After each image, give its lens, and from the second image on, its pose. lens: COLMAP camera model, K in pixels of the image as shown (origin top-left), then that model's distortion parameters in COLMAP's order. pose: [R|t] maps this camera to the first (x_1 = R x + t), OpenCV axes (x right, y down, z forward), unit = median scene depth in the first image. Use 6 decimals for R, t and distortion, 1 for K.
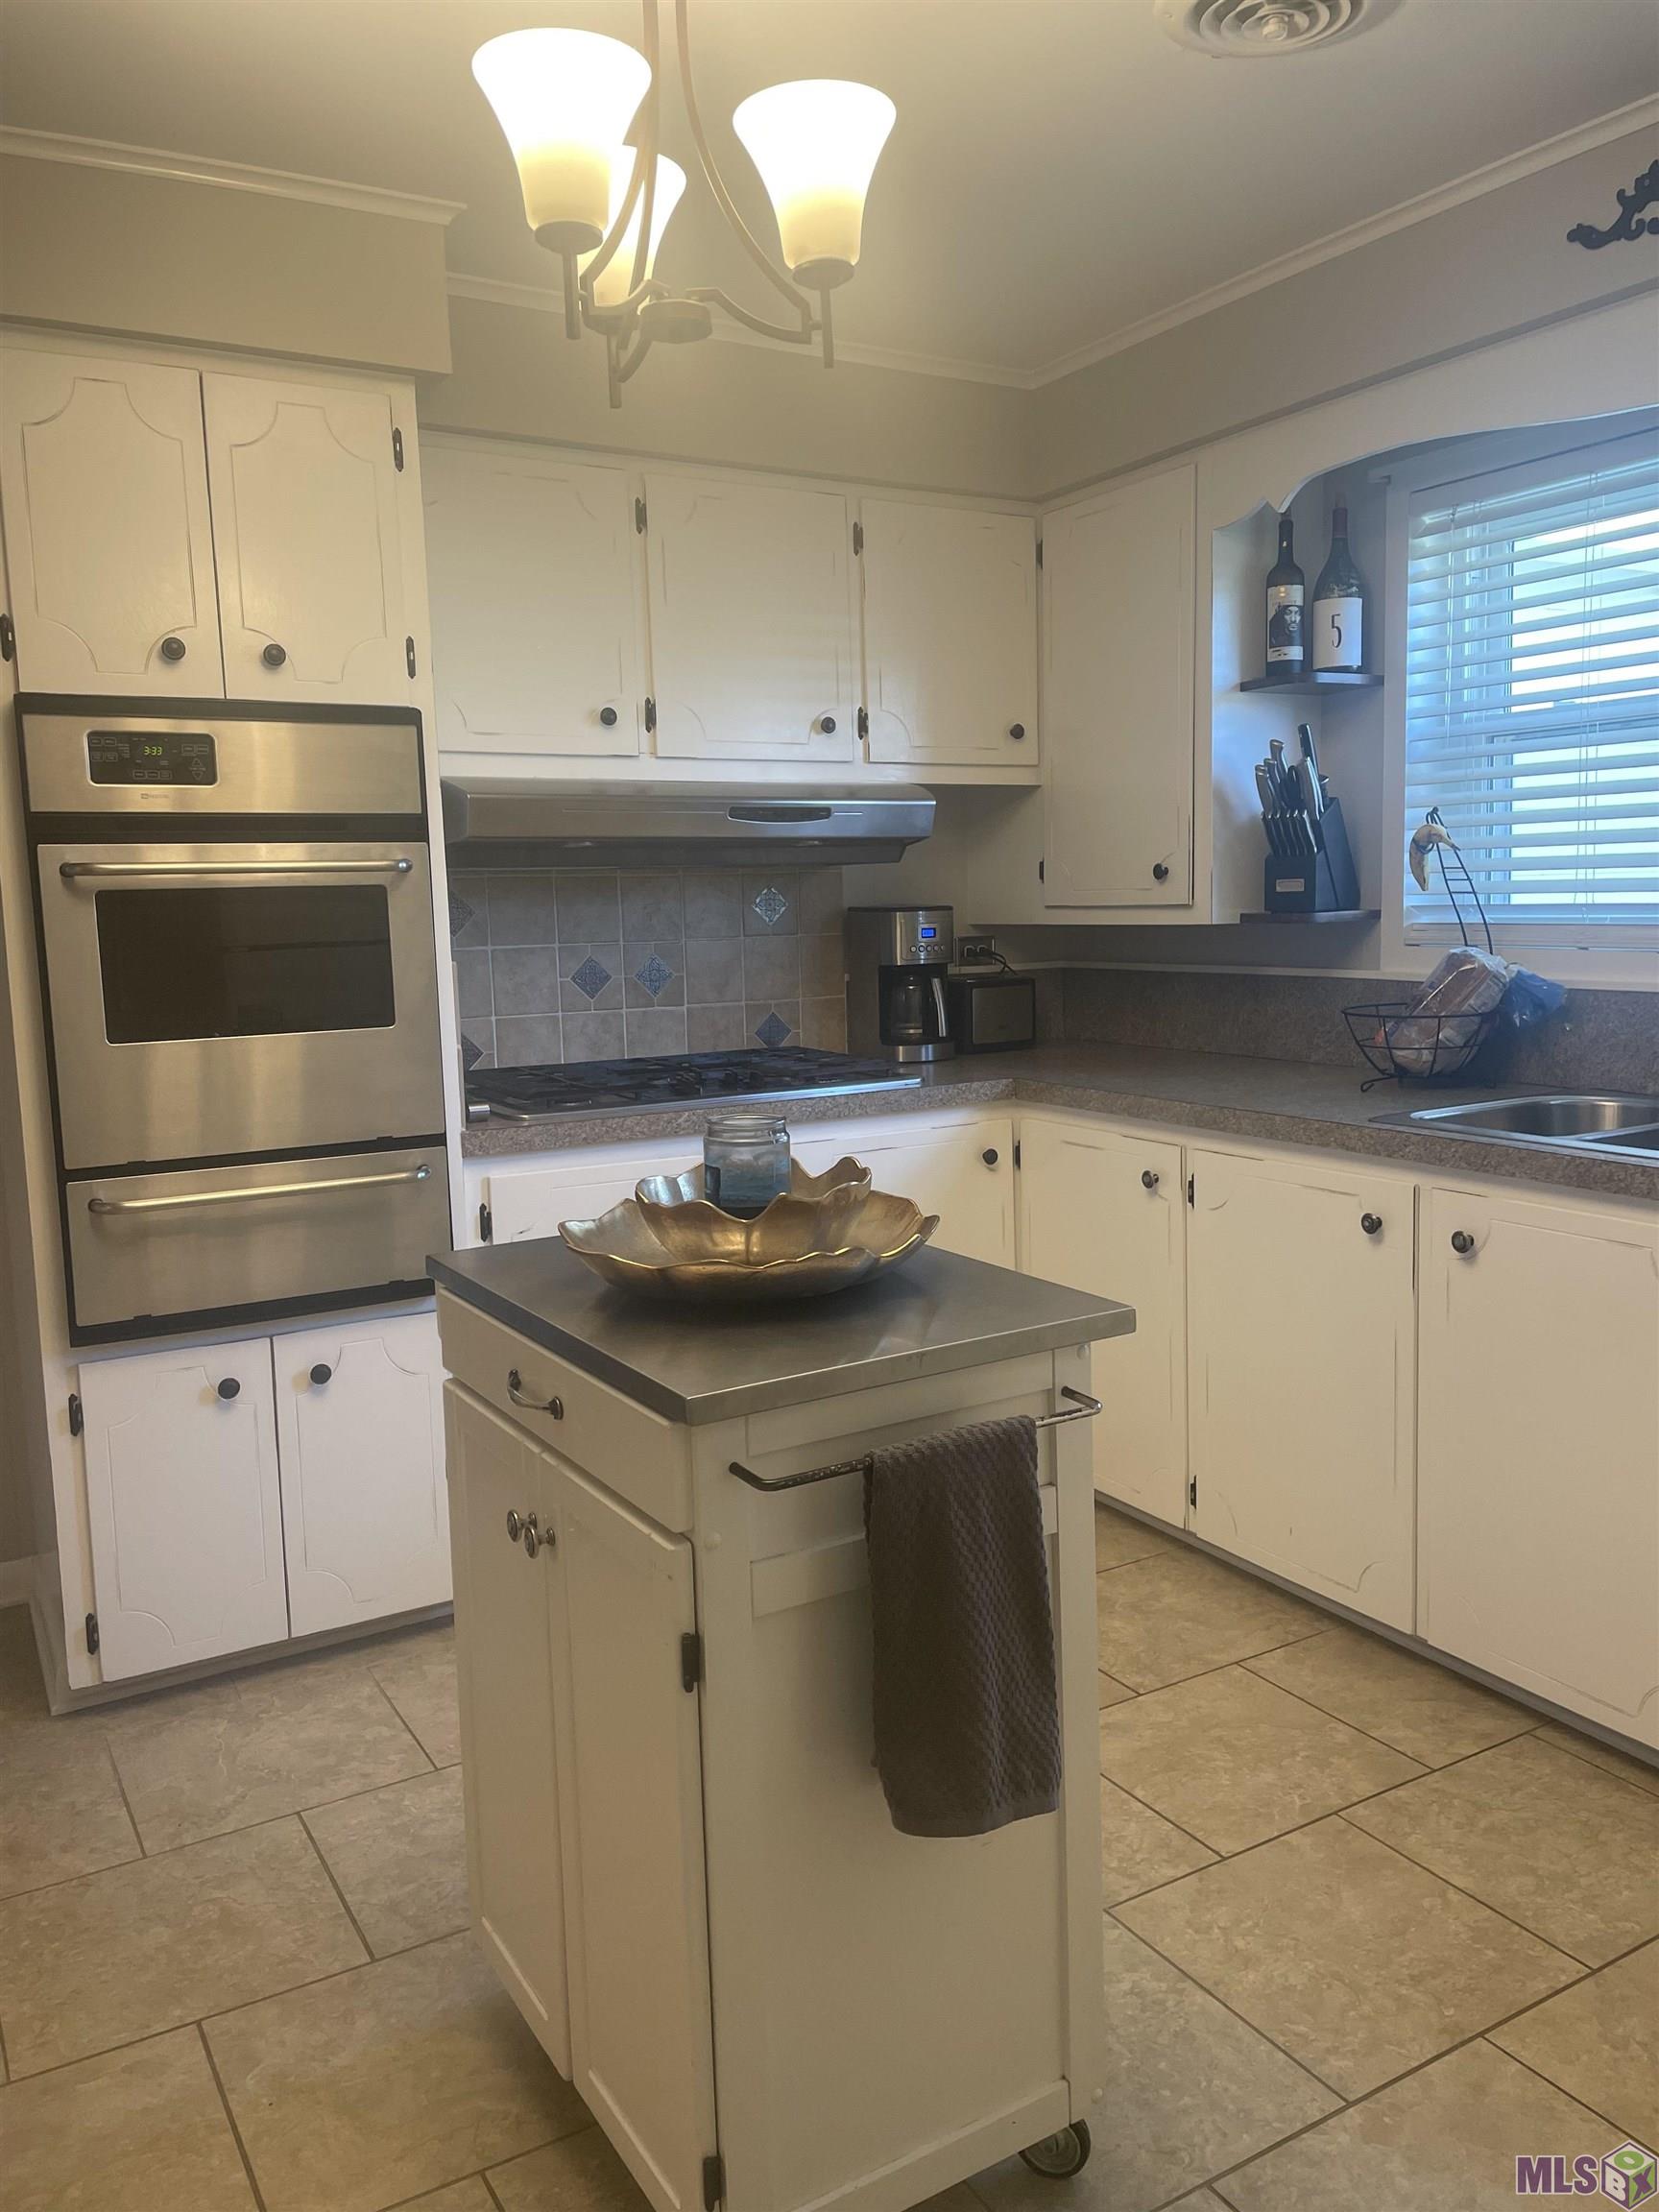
lens RADIAL K [[1654.4, 0, 873.4], [0, 1654.4, 1095.5], [0, 0, 1]] dist [0.011449, -0.011697]
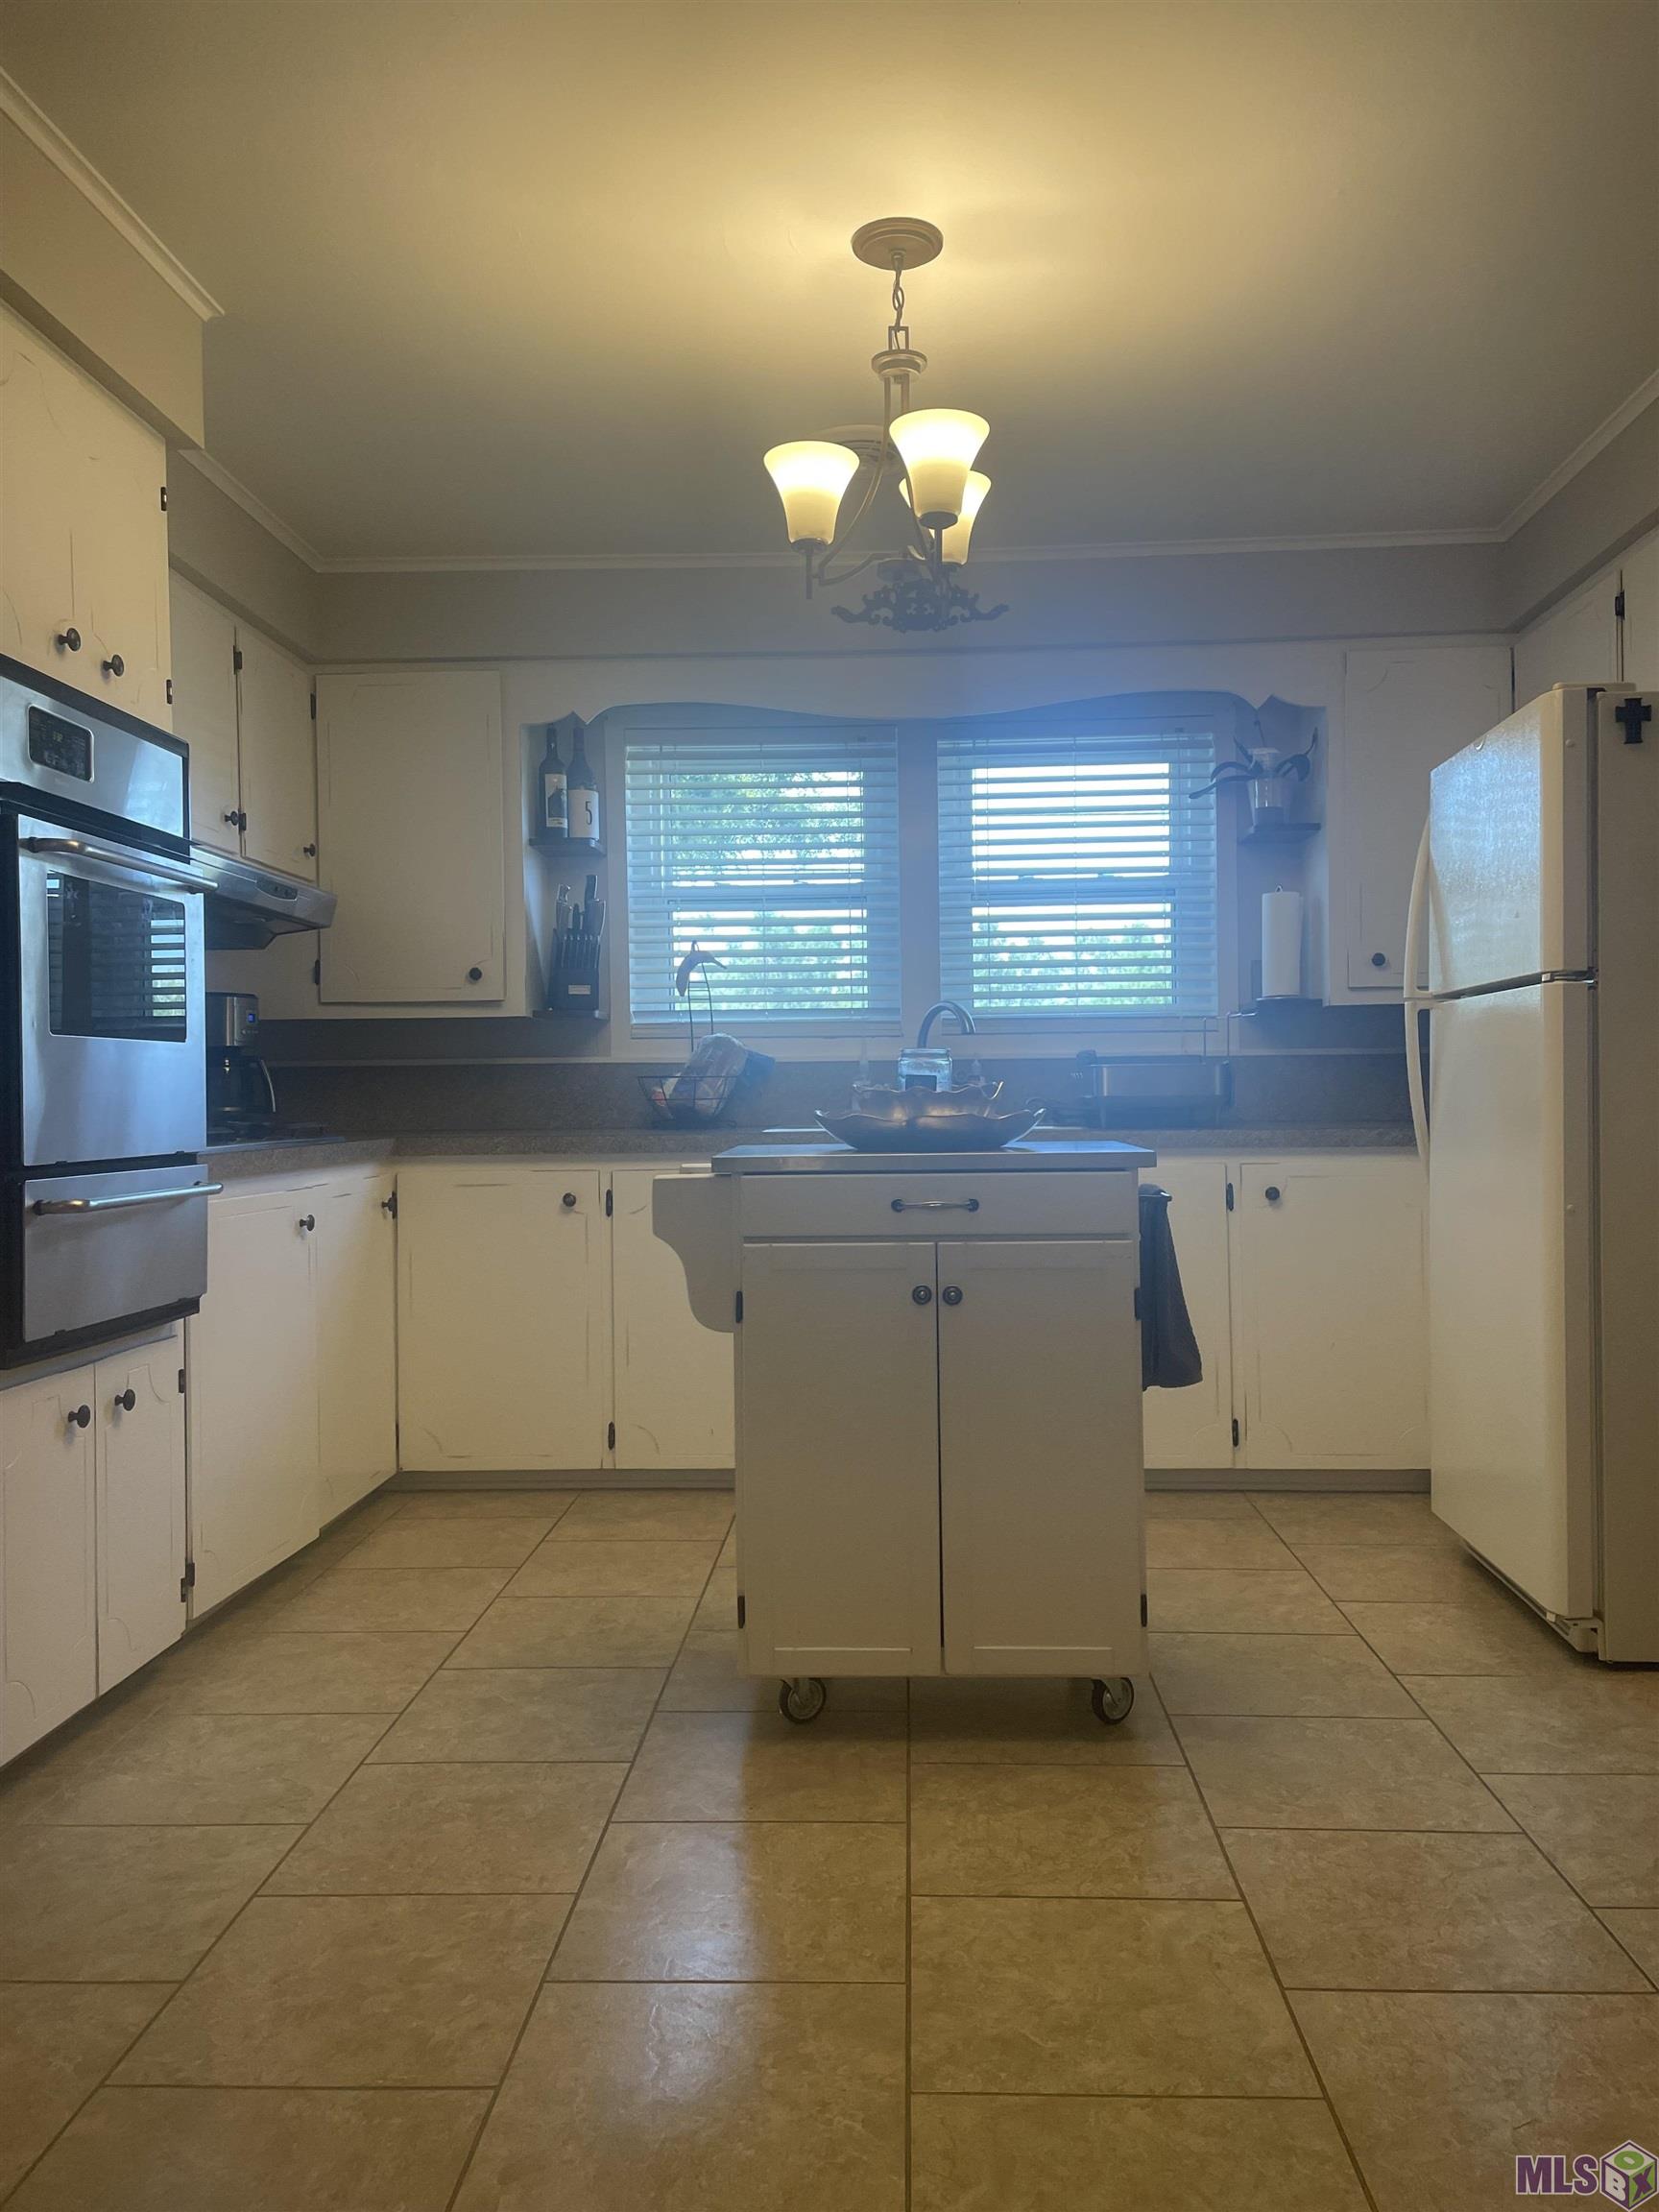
lens RADIAL K [[1654.4, 0, 834.6], [0, 1654.4, 1103.1], [0, 0, 1]] dist [0.011449, -0.011697]
pose [[0.555059, 0.015800, 0.831661, -0.912468], [0.099294, 0.991412, -0.085105, 0.121672], [-0.825863, 0.129817, 0.548724, 0.115857]]
